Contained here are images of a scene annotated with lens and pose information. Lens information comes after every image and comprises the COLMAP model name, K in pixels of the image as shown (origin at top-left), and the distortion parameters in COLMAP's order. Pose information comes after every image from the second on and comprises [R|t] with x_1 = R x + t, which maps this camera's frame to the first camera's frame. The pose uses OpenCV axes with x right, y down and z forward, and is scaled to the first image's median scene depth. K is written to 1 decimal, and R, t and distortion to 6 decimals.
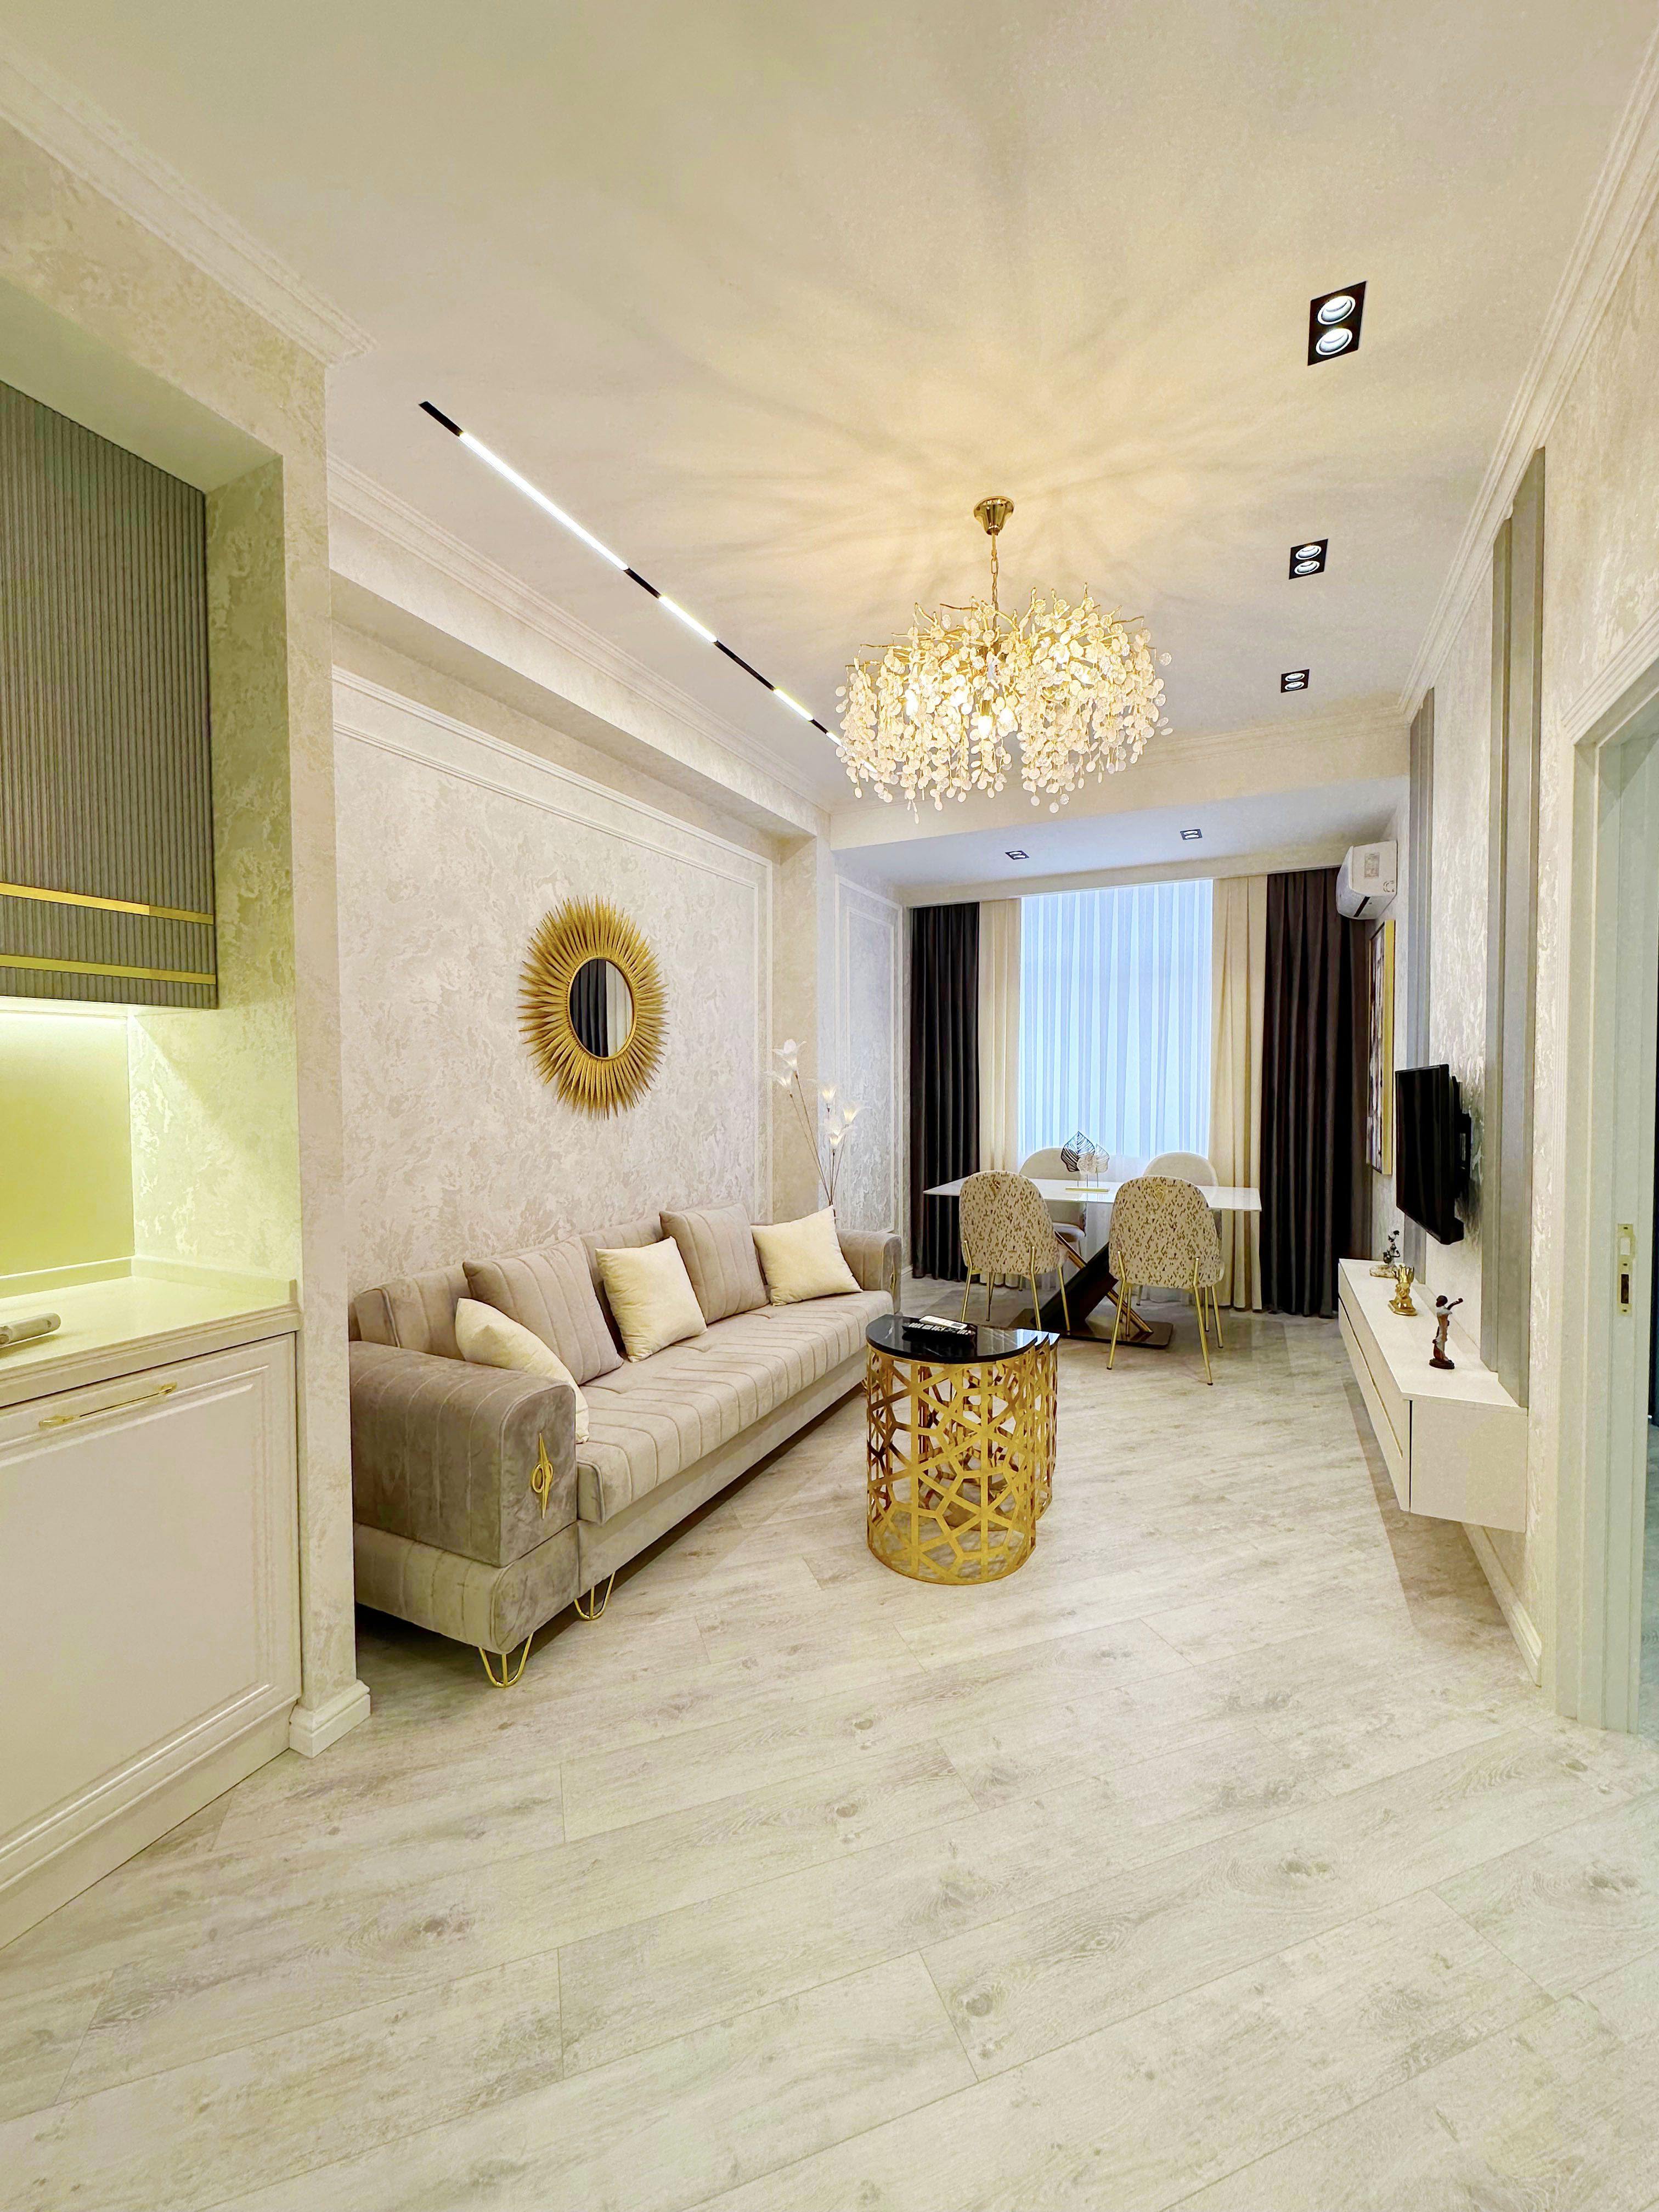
lens RADIAL K [[874.1, 0, 829.5], [0, 874.1, 1106.0], [0, 0, 1]] dist [-0.000269, 0.000254]
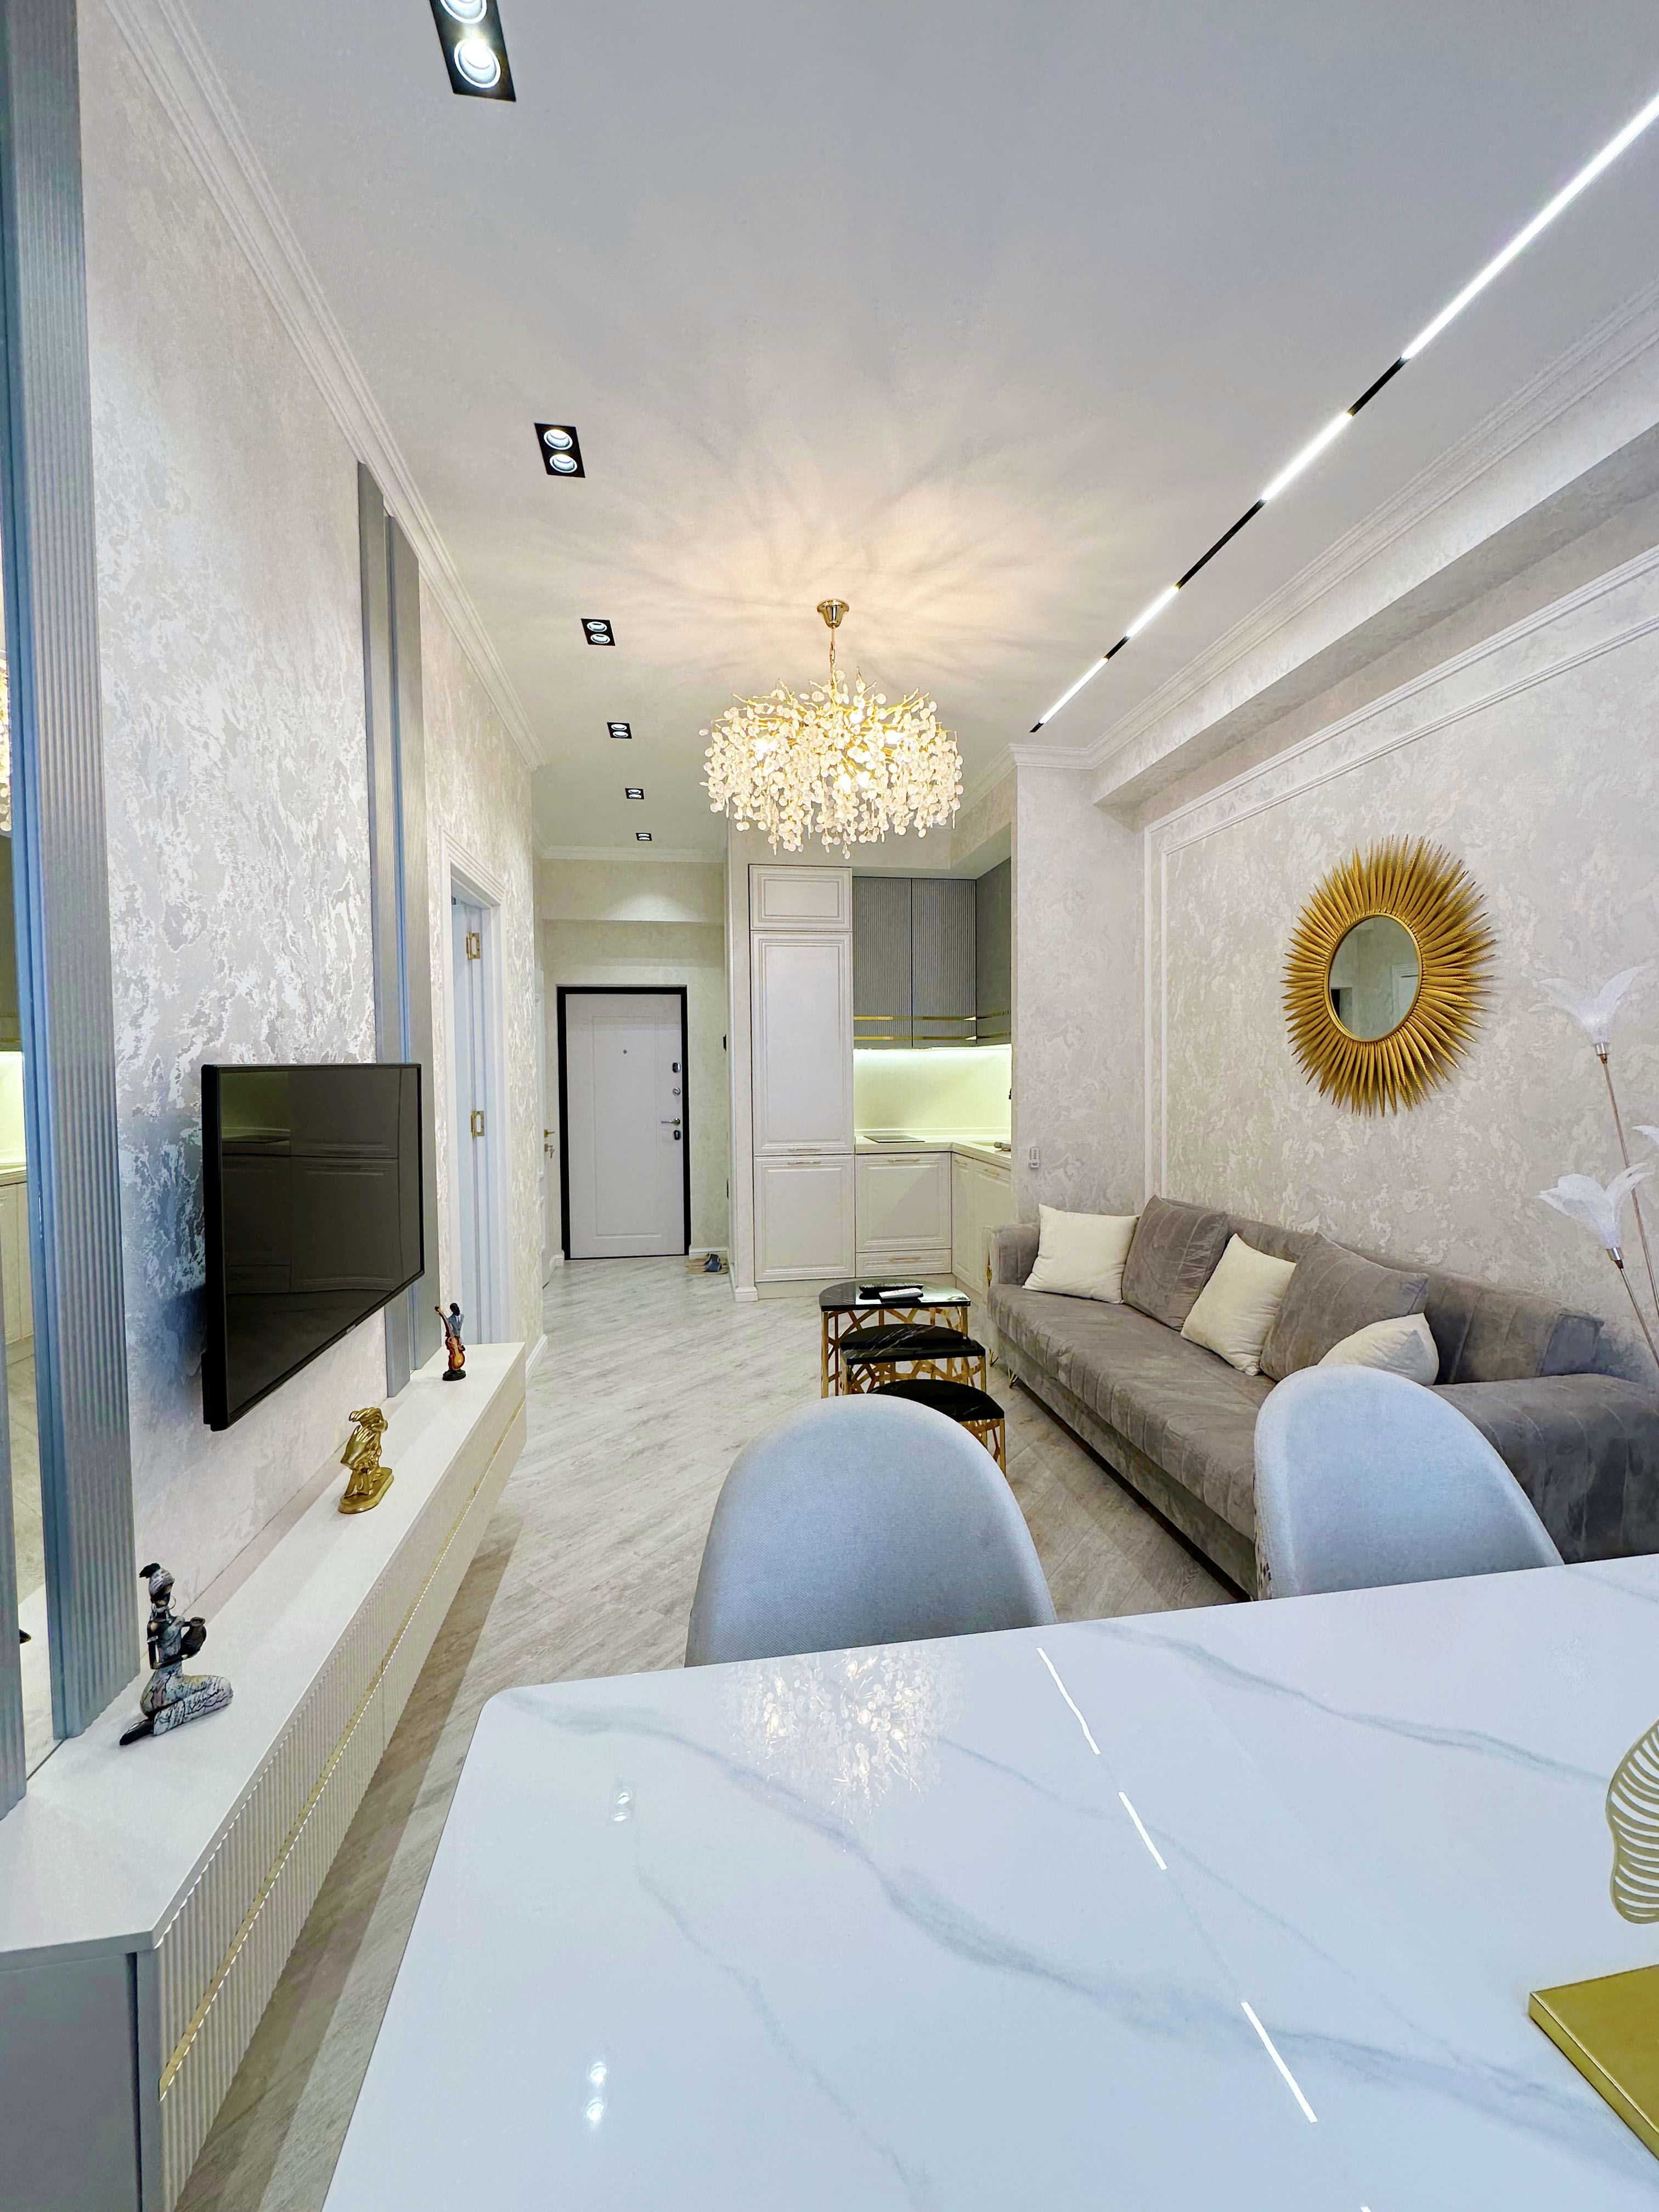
lens RADIAL K [[874.1, 0, 829.5], [0, 874.1, 1106.0], [0, 0, 1]] dist [-0.000269, 0.000254]
pose [[-0.822917, 0.034940, -0.567087, 0.955517], [-0.003608, 0.997766, 0.066710, -0.069037], [0.568151, 0.056943, -0.820952, 2.141635]]
